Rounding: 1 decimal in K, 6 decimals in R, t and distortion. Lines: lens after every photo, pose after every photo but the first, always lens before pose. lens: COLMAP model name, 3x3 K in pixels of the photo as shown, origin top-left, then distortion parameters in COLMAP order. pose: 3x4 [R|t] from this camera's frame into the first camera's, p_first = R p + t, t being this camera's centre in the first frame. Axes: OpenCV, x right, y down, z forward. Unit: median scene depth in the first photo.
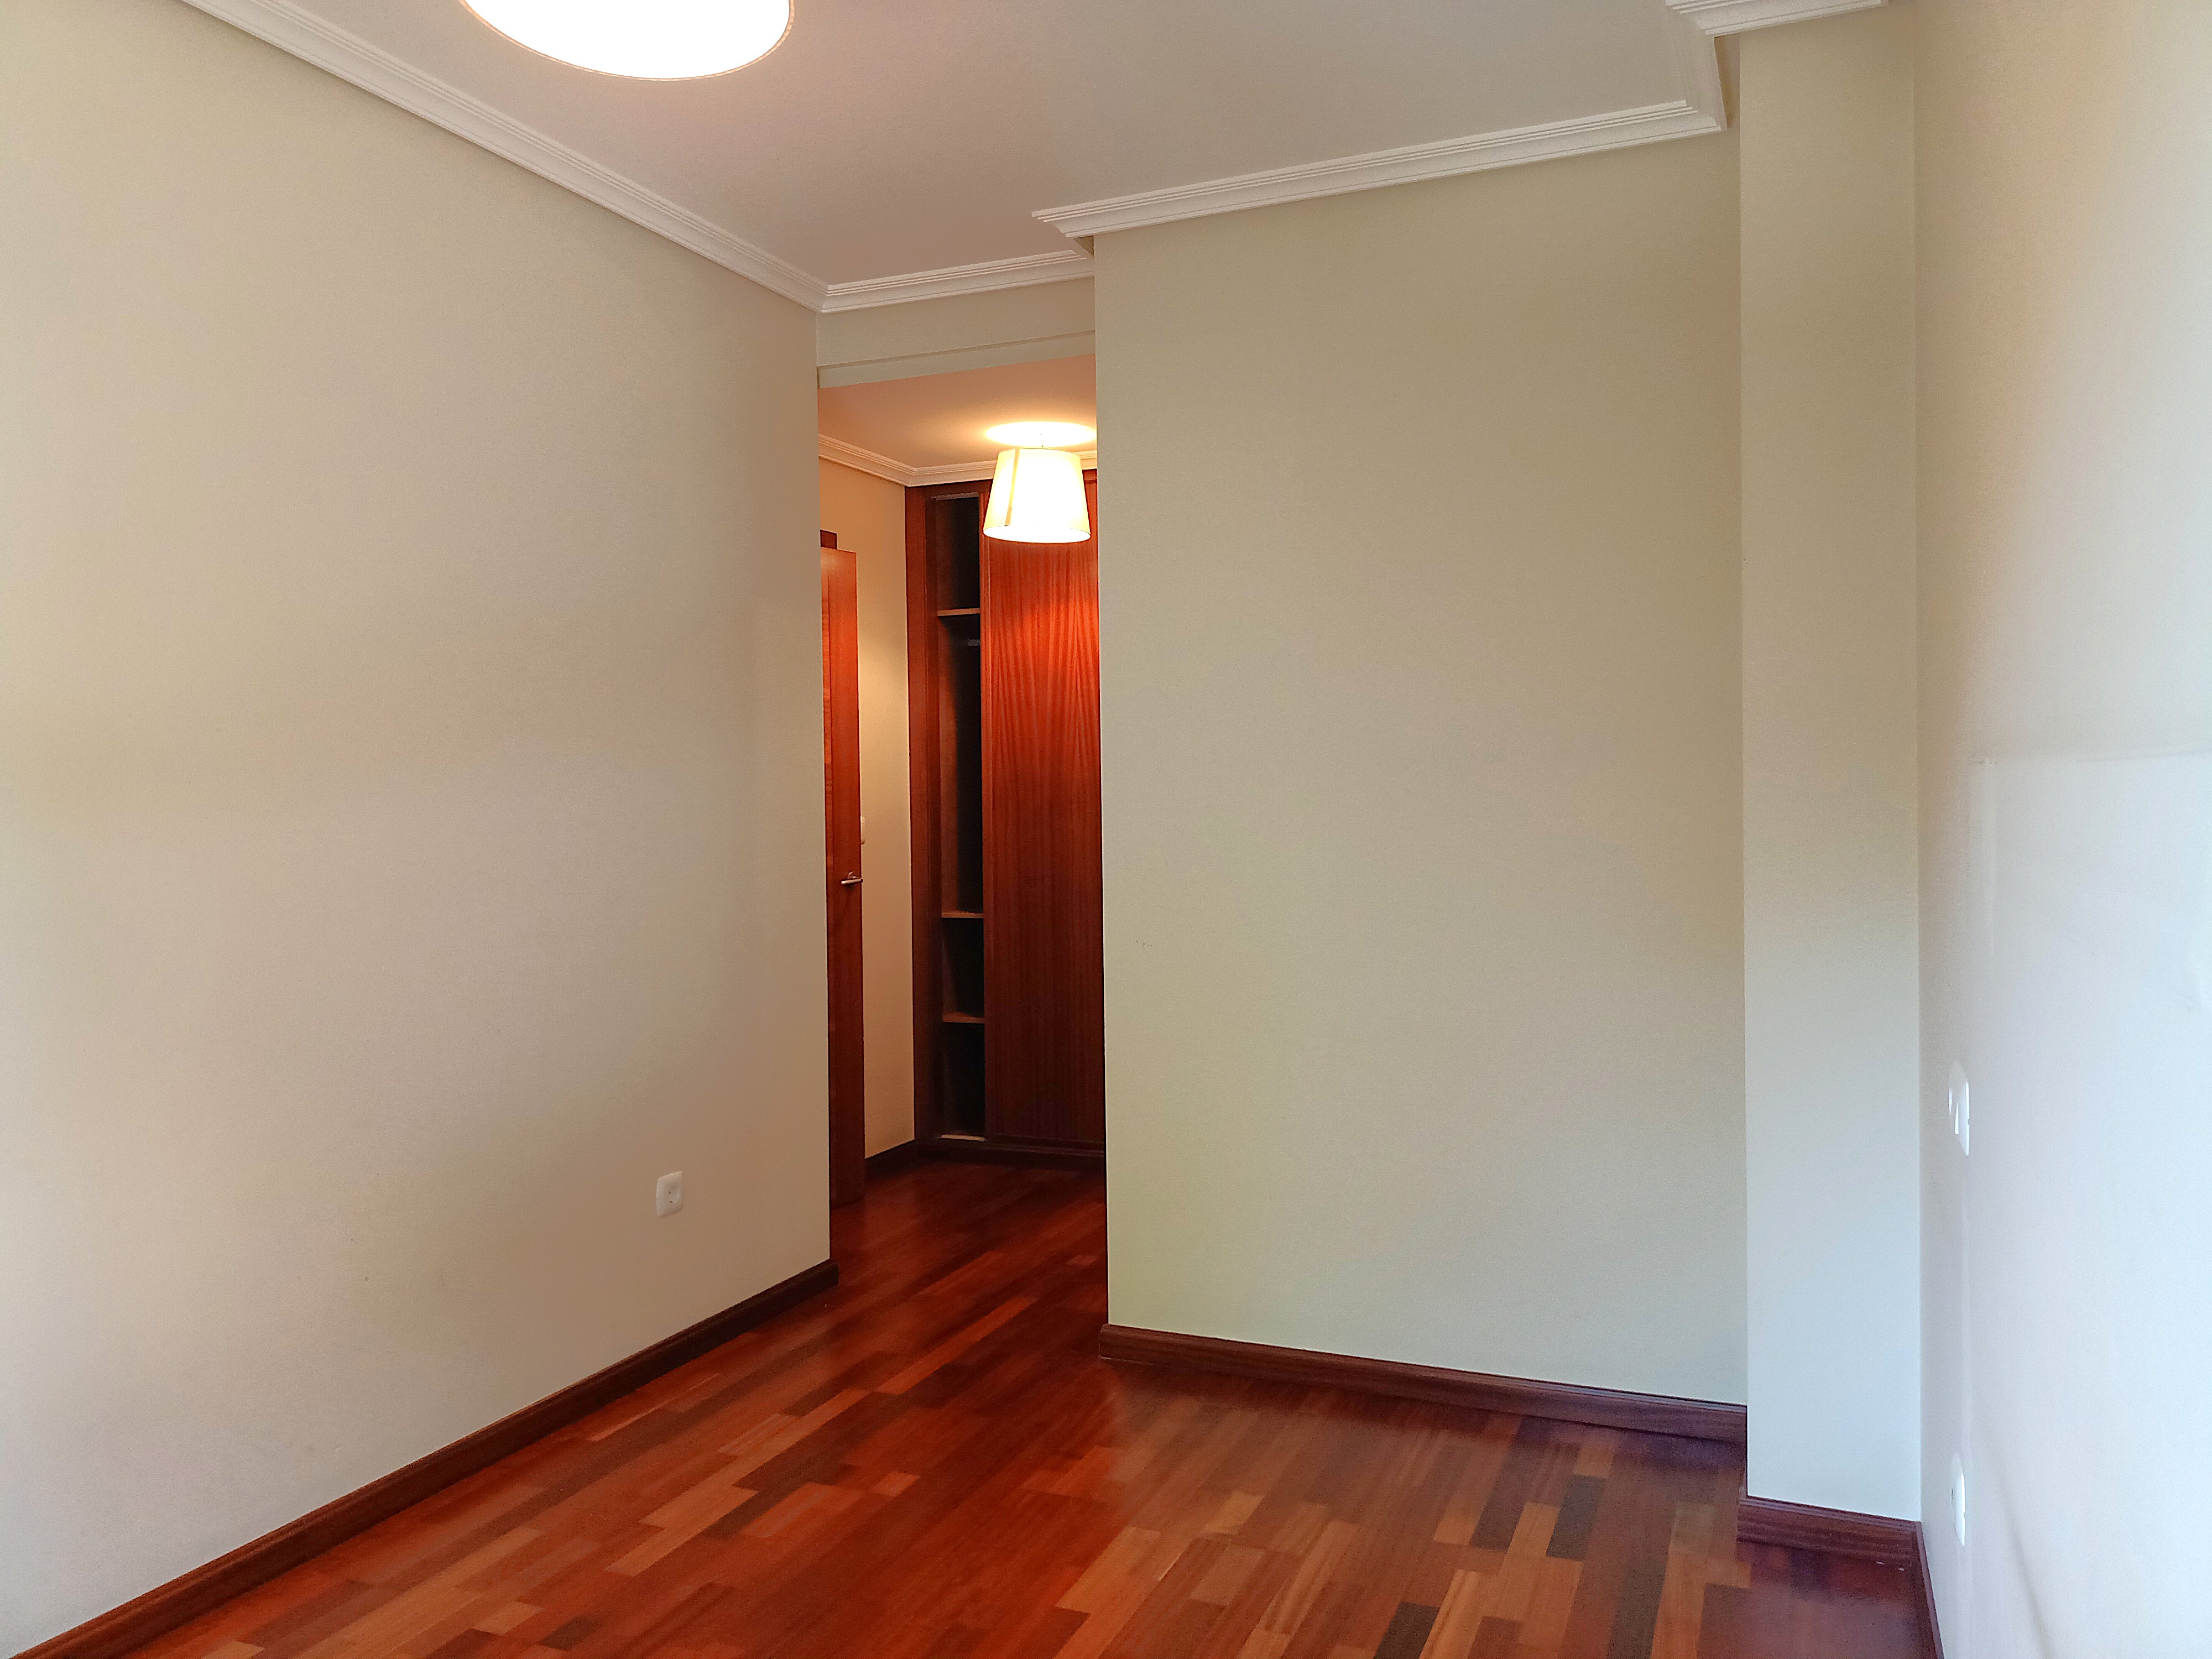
lens RADIAL K [[1641.5, 0, 1106.0], [0, 1641.5, 822.3], [0, 0, 1]] dist [0.095441, -0.205659]
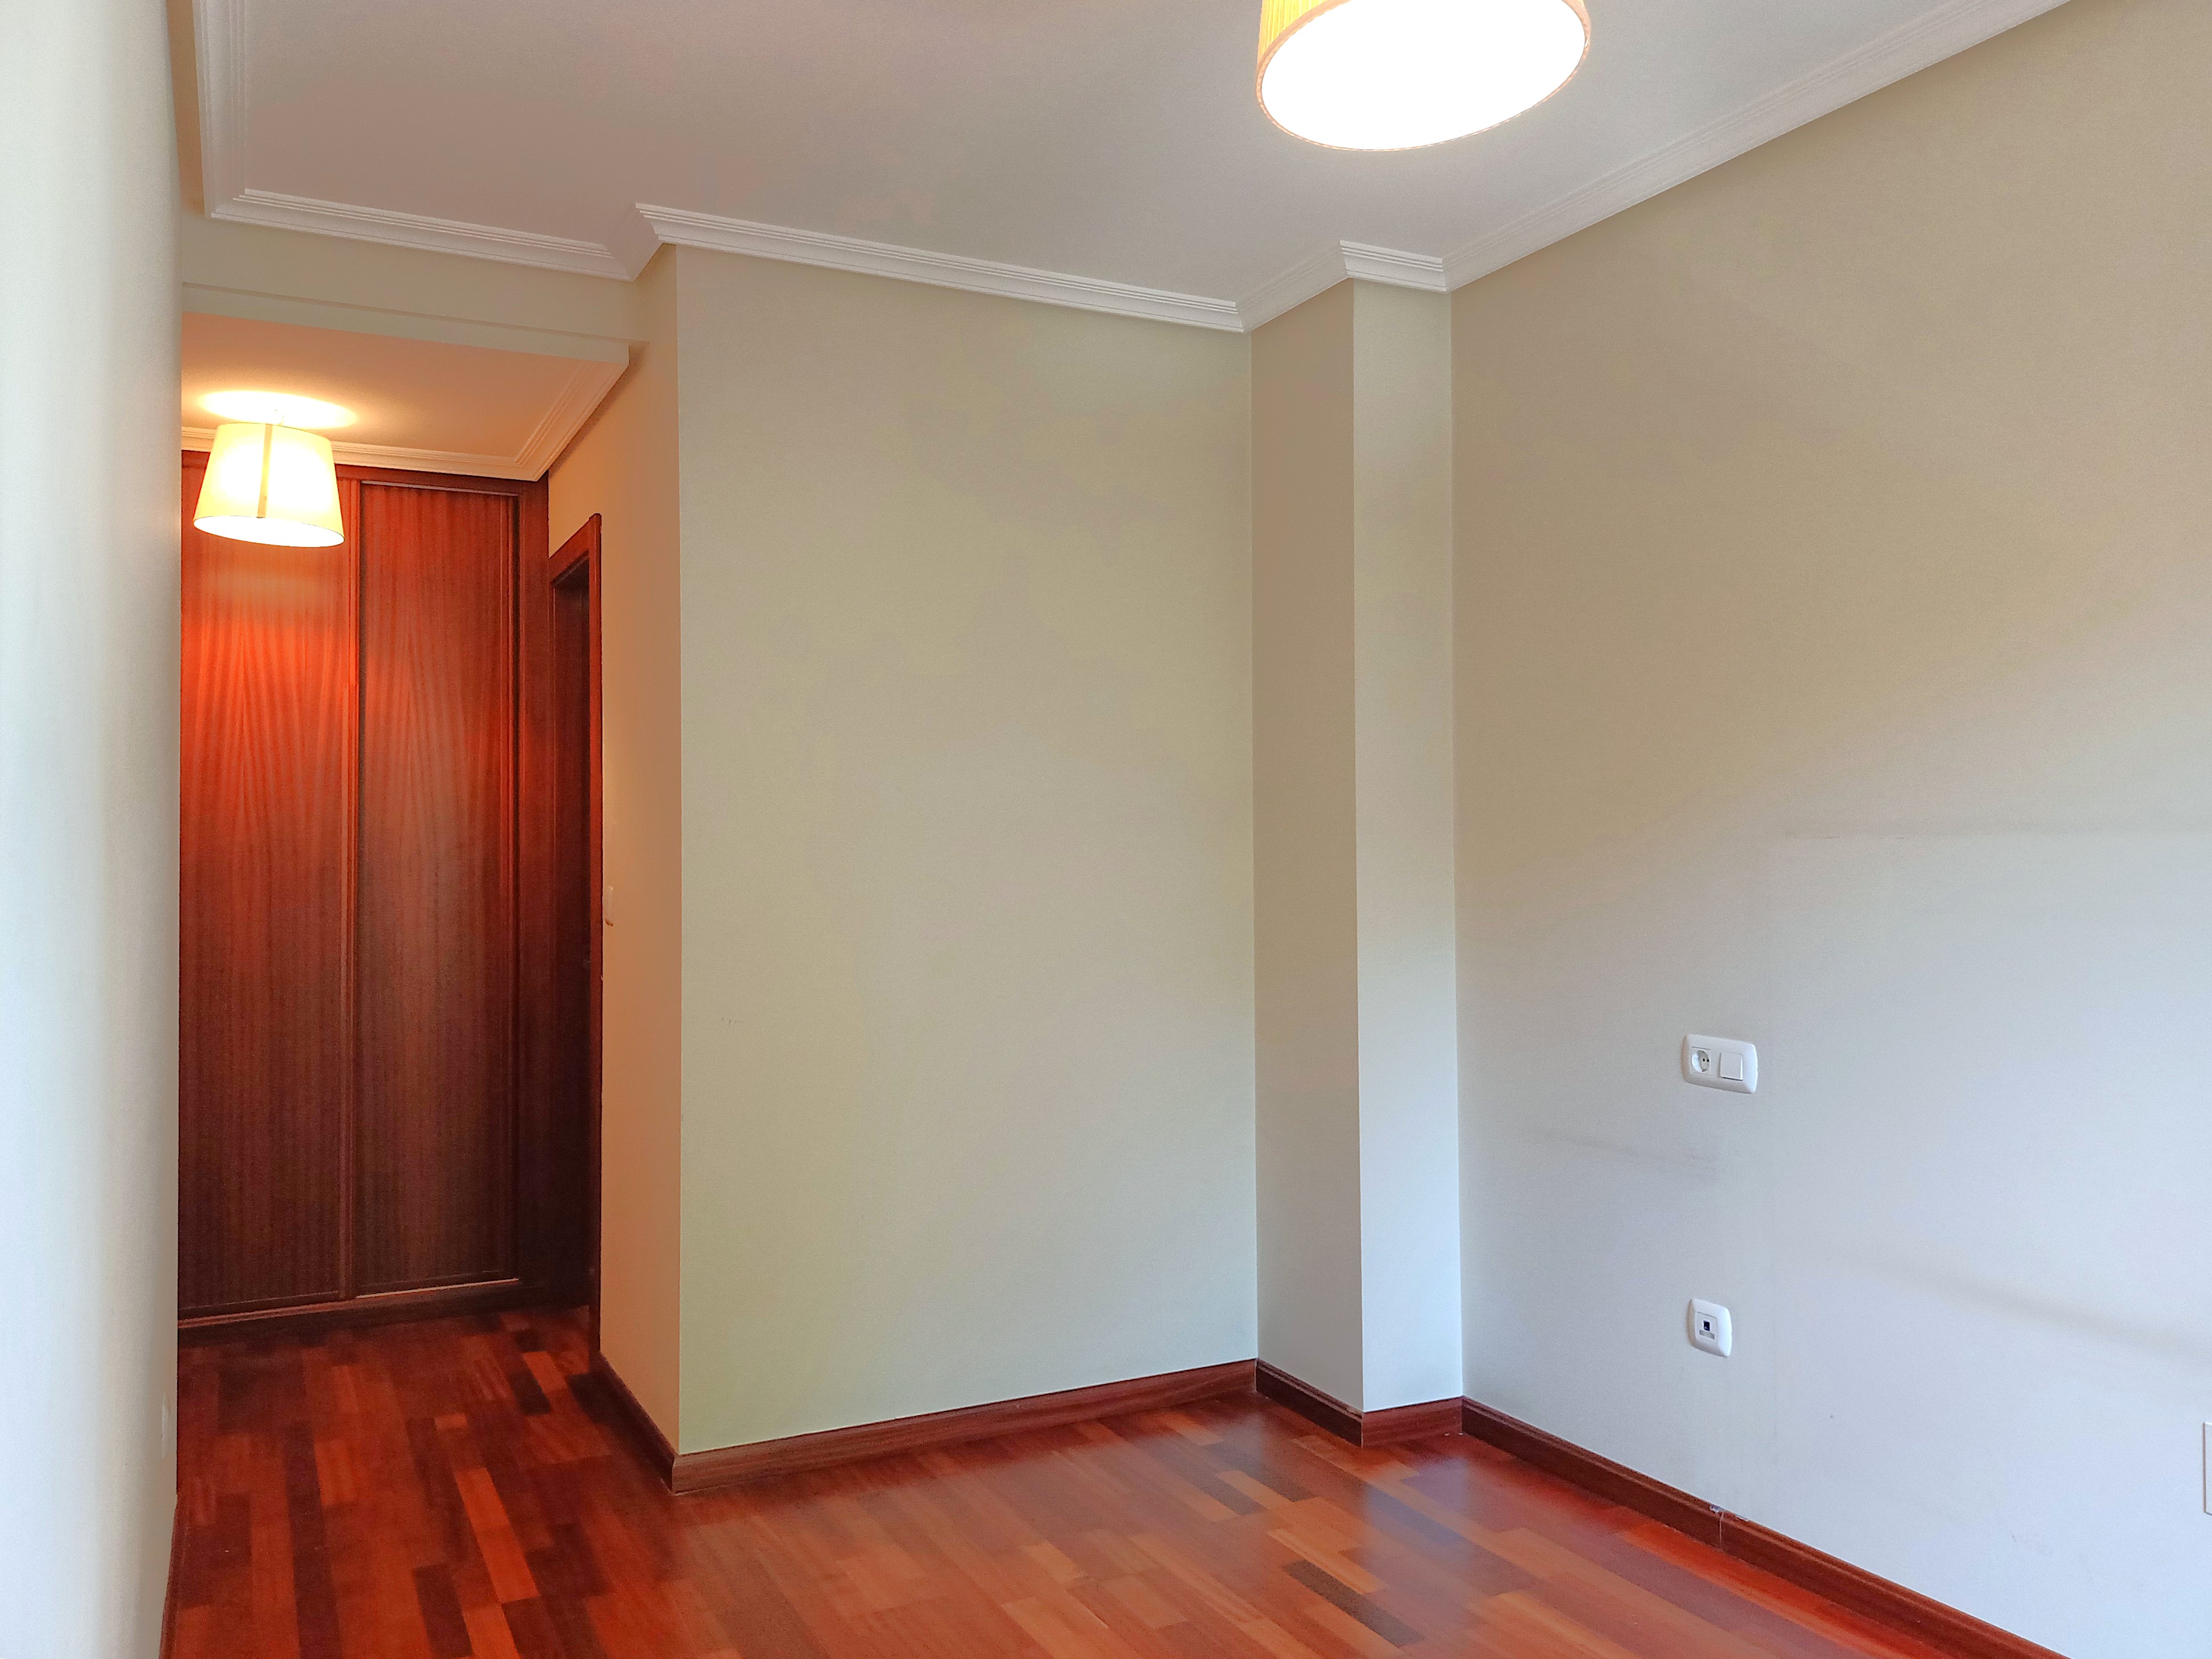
lens RADIAL K [[1688.6, 0, 1115.1], [0, 1688.6, 824.7], [0, 0, 1]] dist [0.080076, -0.139376]
pose [[0.633310, 0.026262, 0.773452, -0.566765], [0.009345, 0.999092, -0.041576, 0.006211], [-0.773841, 0.033558, 0.632490, 0.229541]]
